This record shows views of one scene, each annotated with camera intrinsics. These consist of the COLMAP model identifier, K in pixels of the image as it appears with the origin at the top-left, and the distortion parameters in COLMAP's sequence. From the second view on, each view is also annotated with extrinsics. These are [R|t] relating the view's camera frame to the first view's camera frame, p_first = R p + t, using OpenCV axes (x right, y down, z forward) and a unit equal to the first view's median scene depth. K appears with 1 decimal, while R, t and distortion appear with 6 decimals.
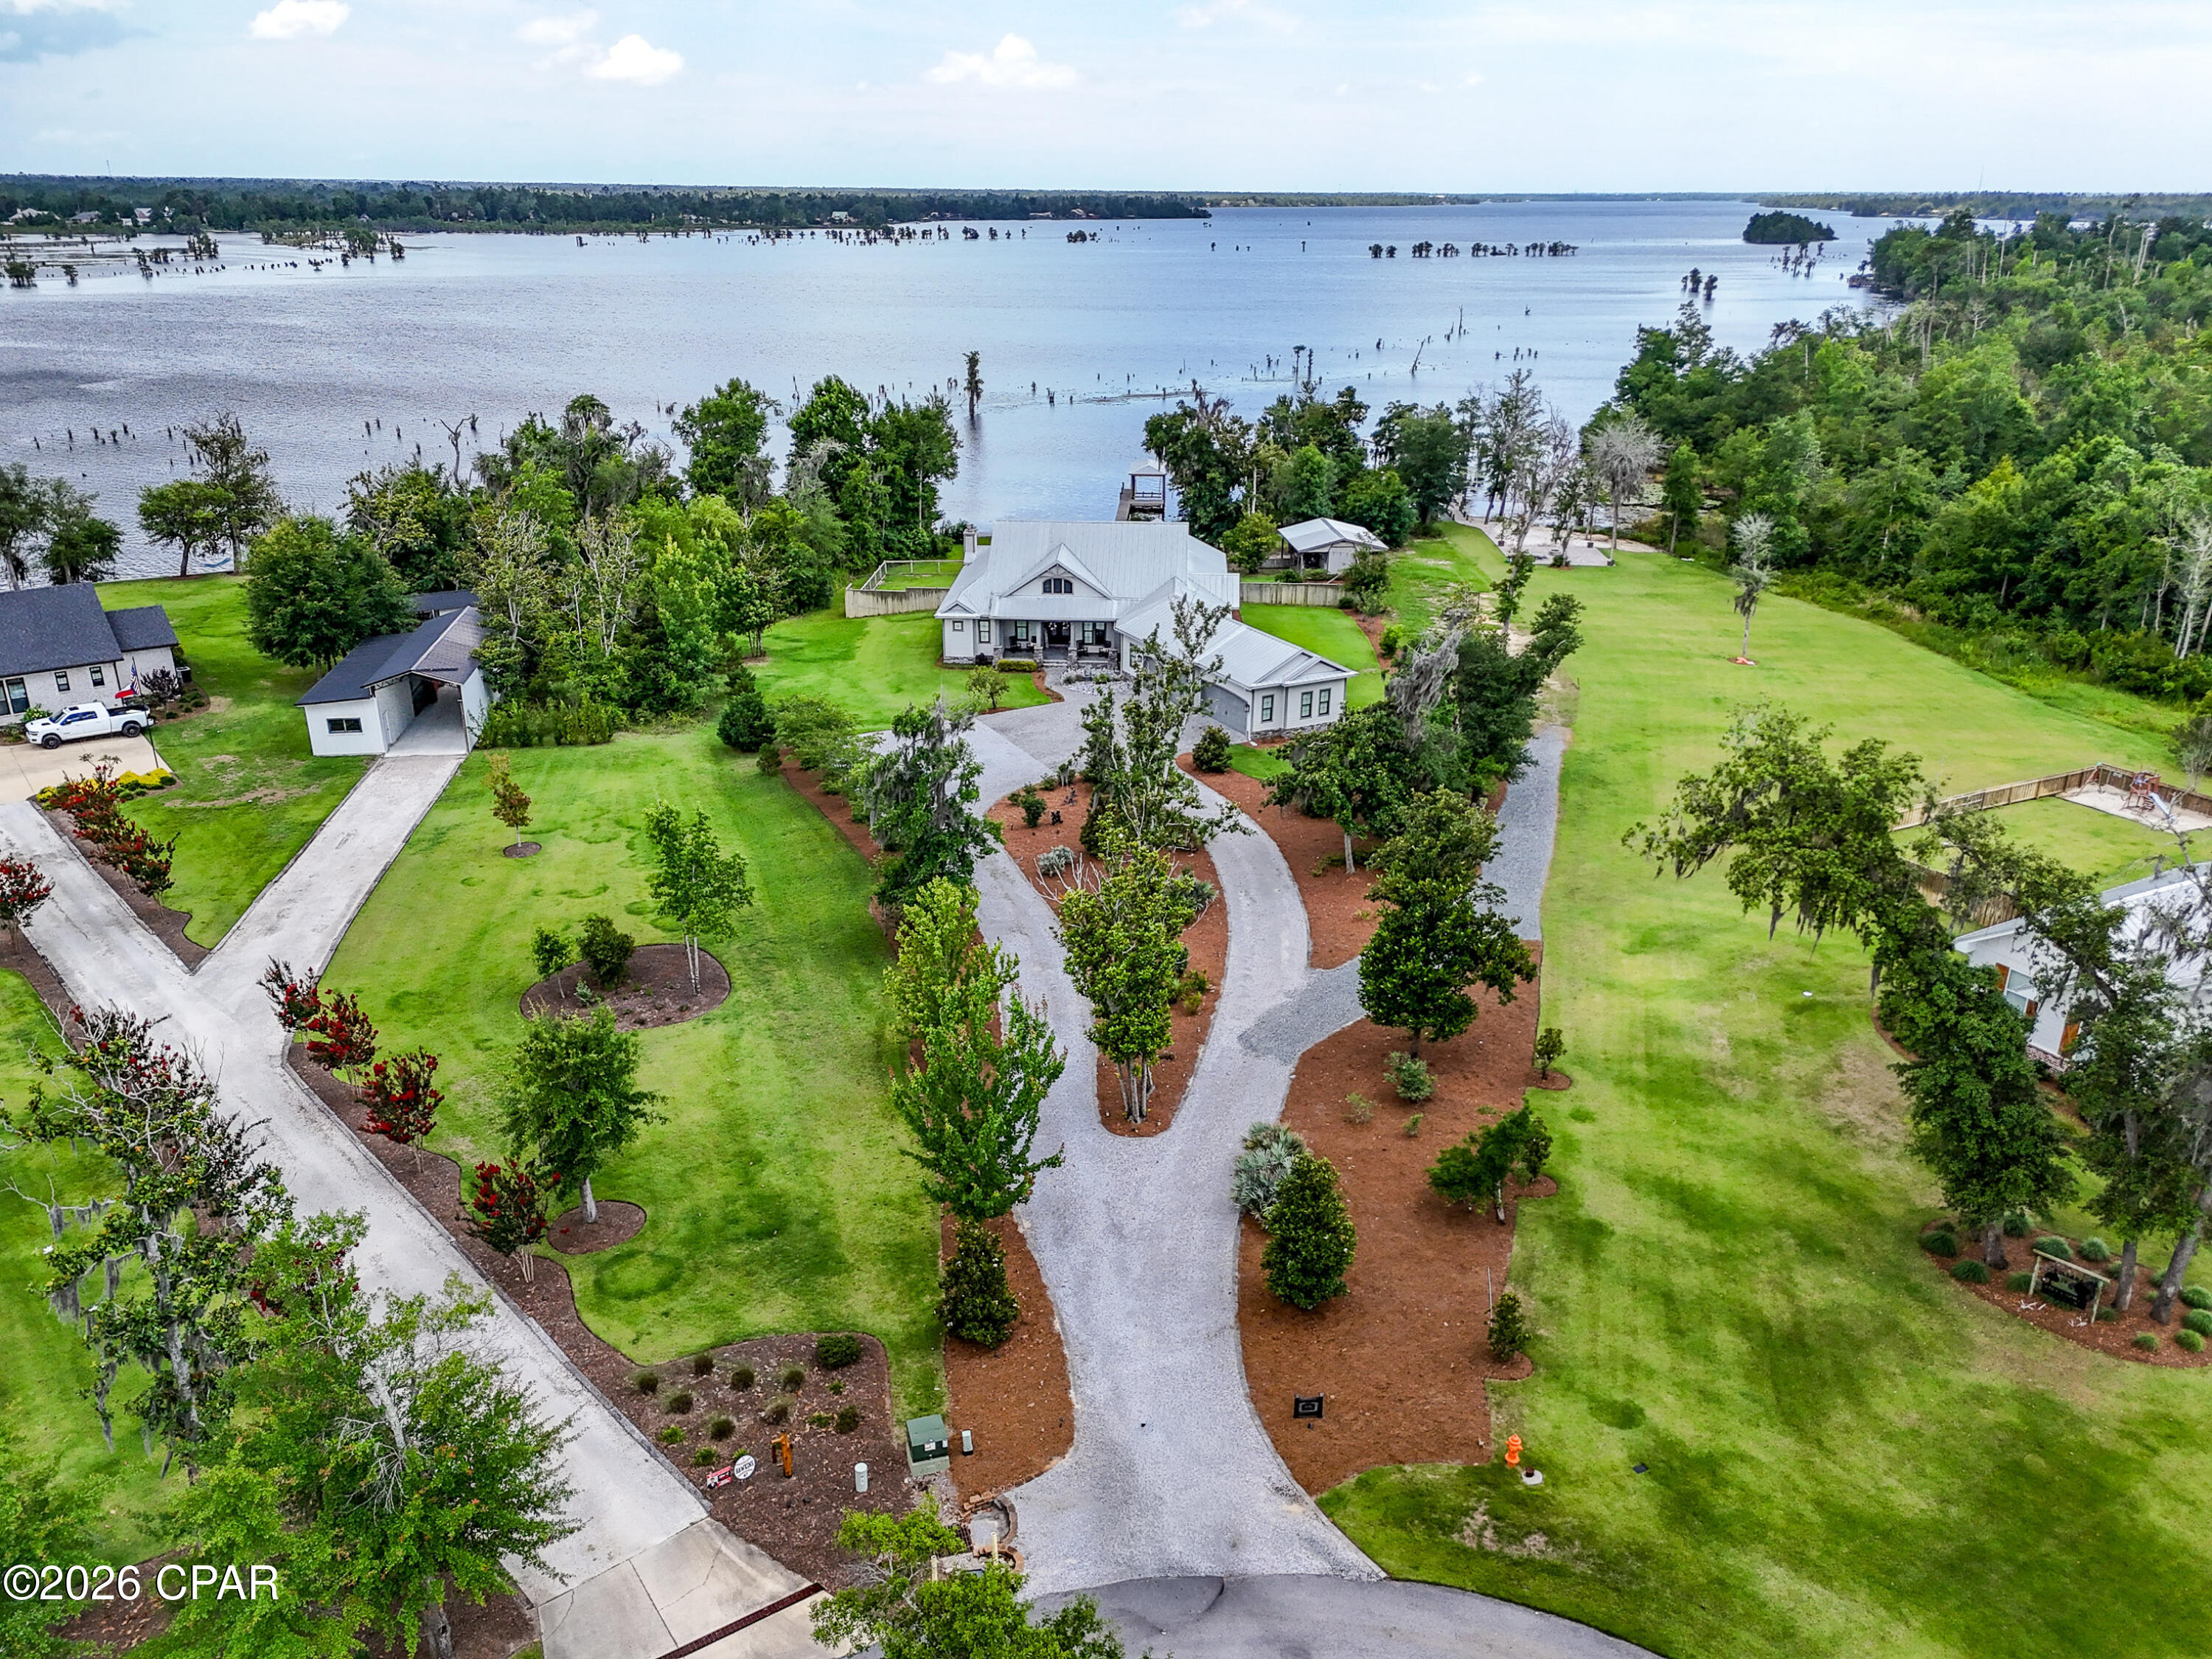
lens RADIAL K [[1604.8, 0, 1106.0], [0, 1604.8, 829.5], [0, 0, 1]] dist [0.053278, -0.033784]
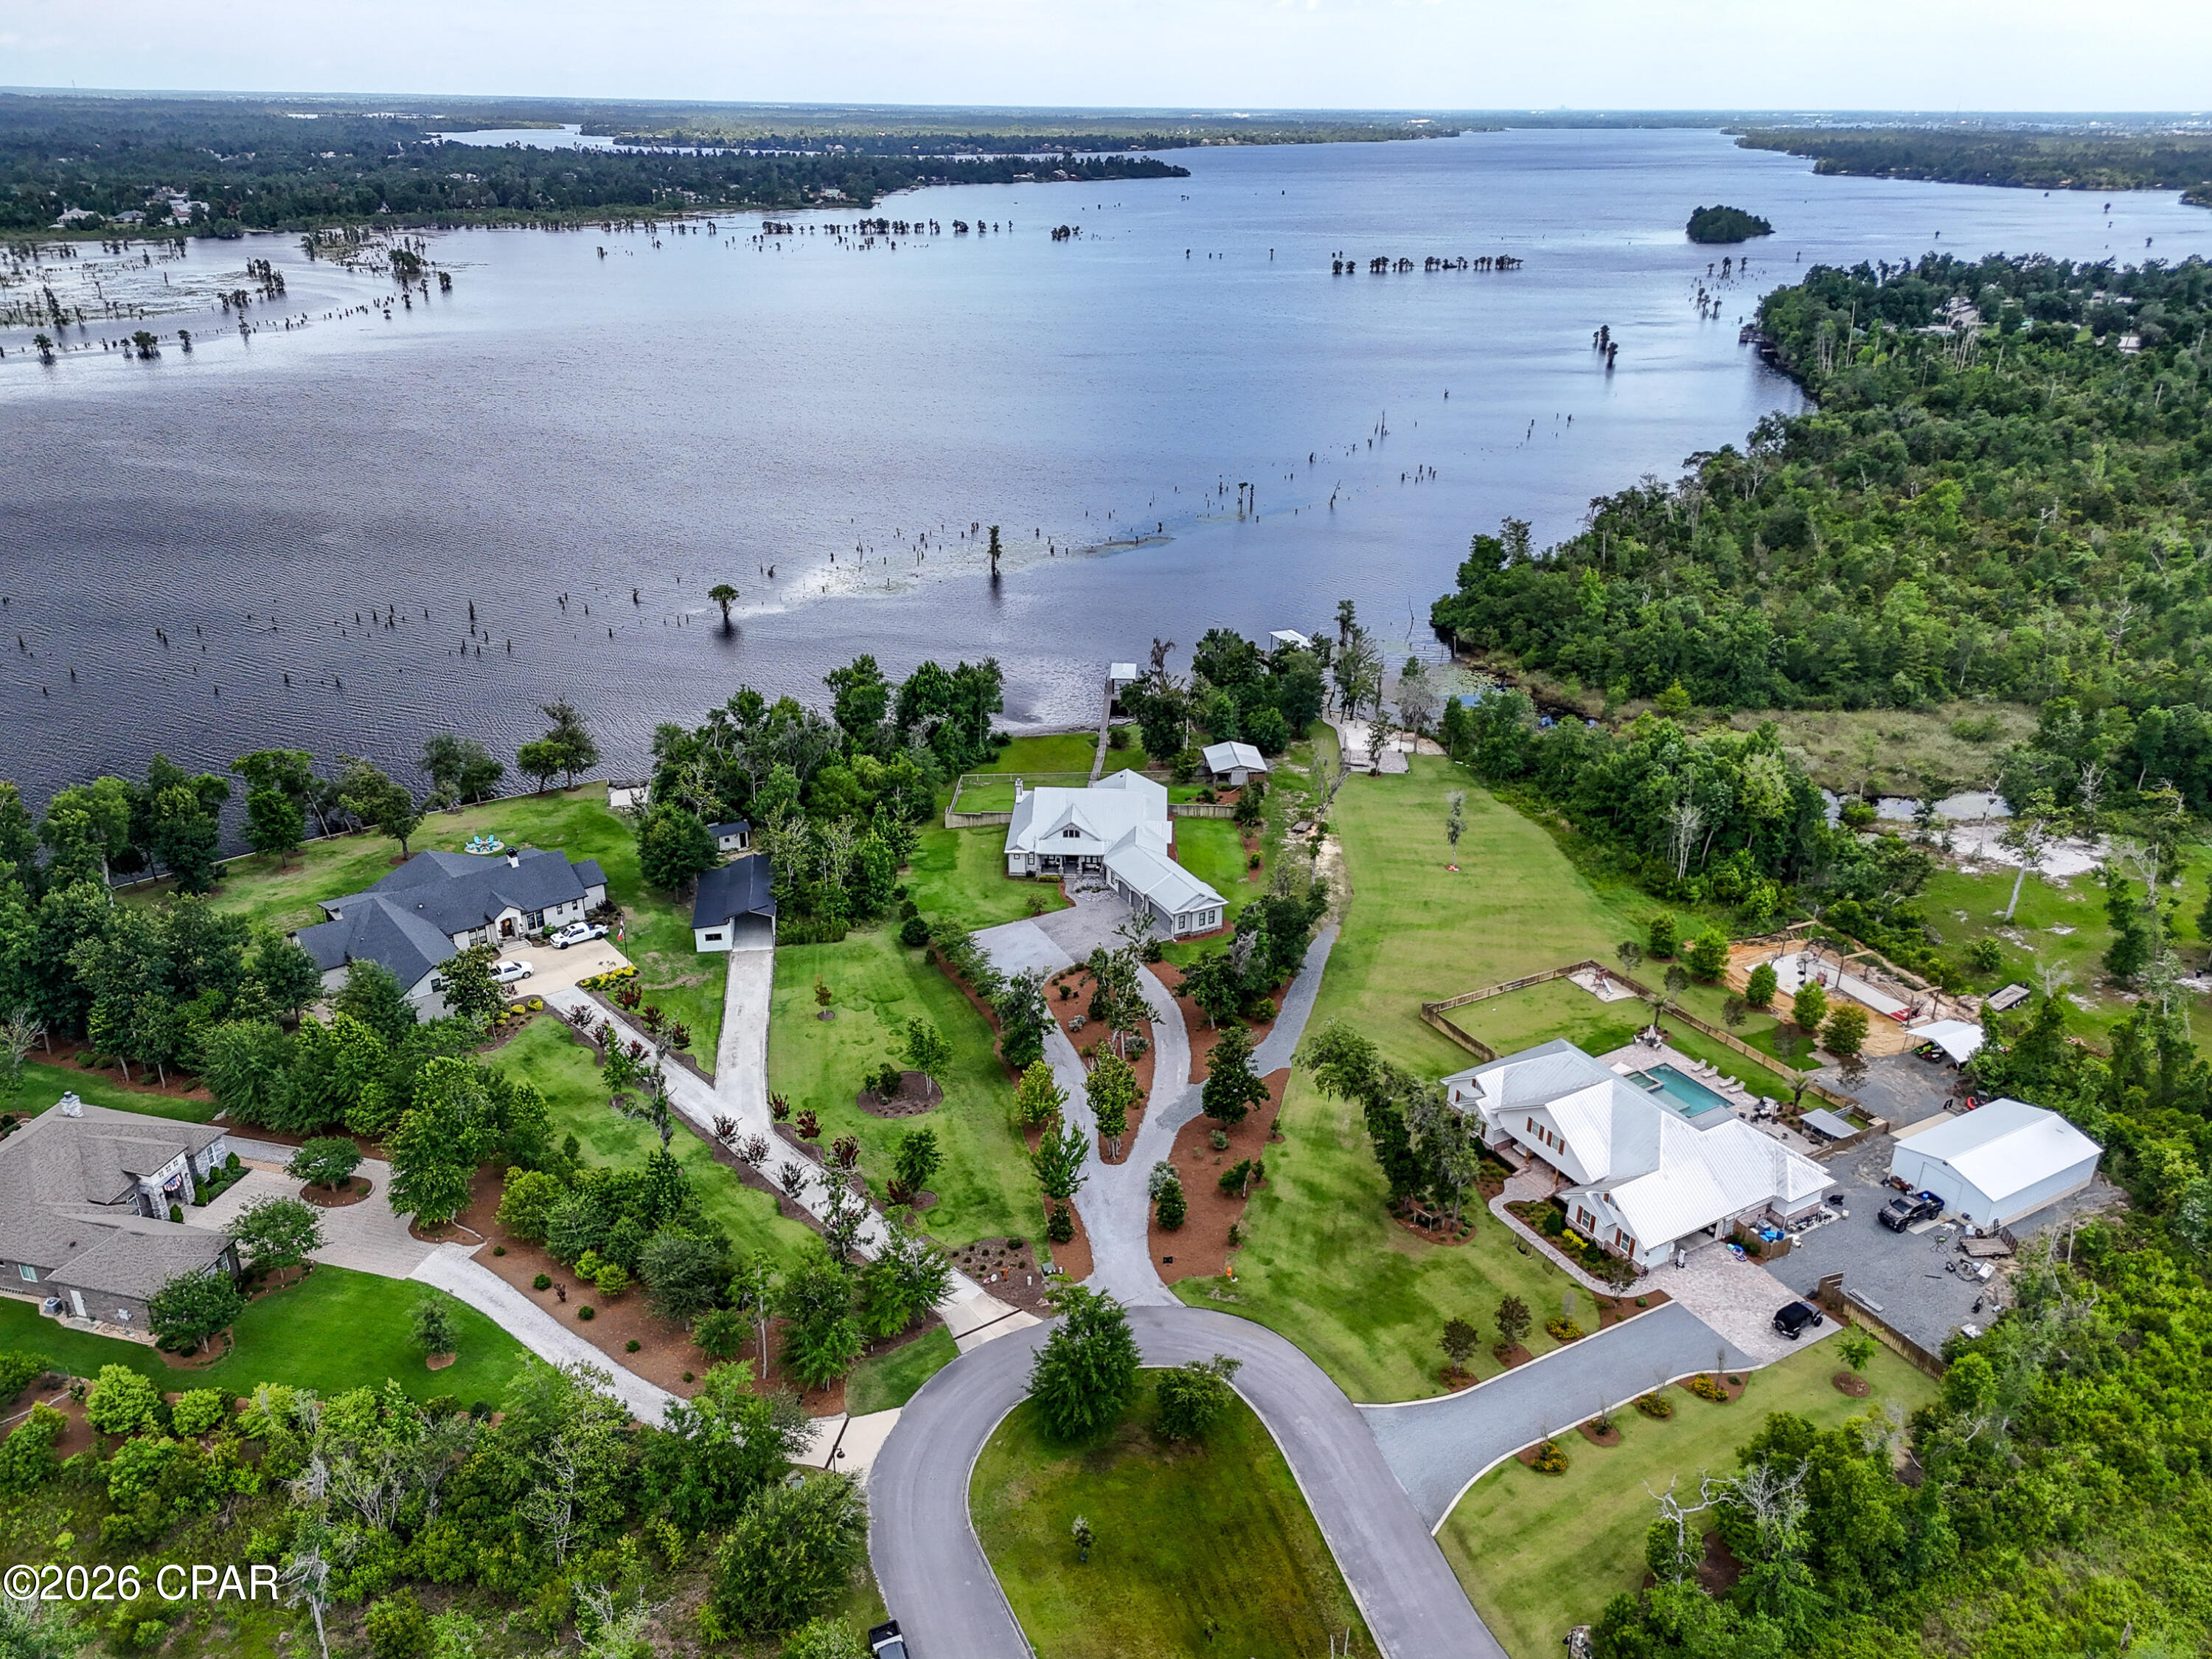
lens RADIAL K [[1566.5, 0, 1106.0], [0, 1566.5, 829.5], [0, 0, 1]] dist [0.081375, -0.007489]
pose [[0.999936, -0.002333, 0.011034, -0.013493], [0.001865, 0.999105, 0.042265, -0.294667], [-0.011123, -0.042242, 0.999045, -0.980748]]
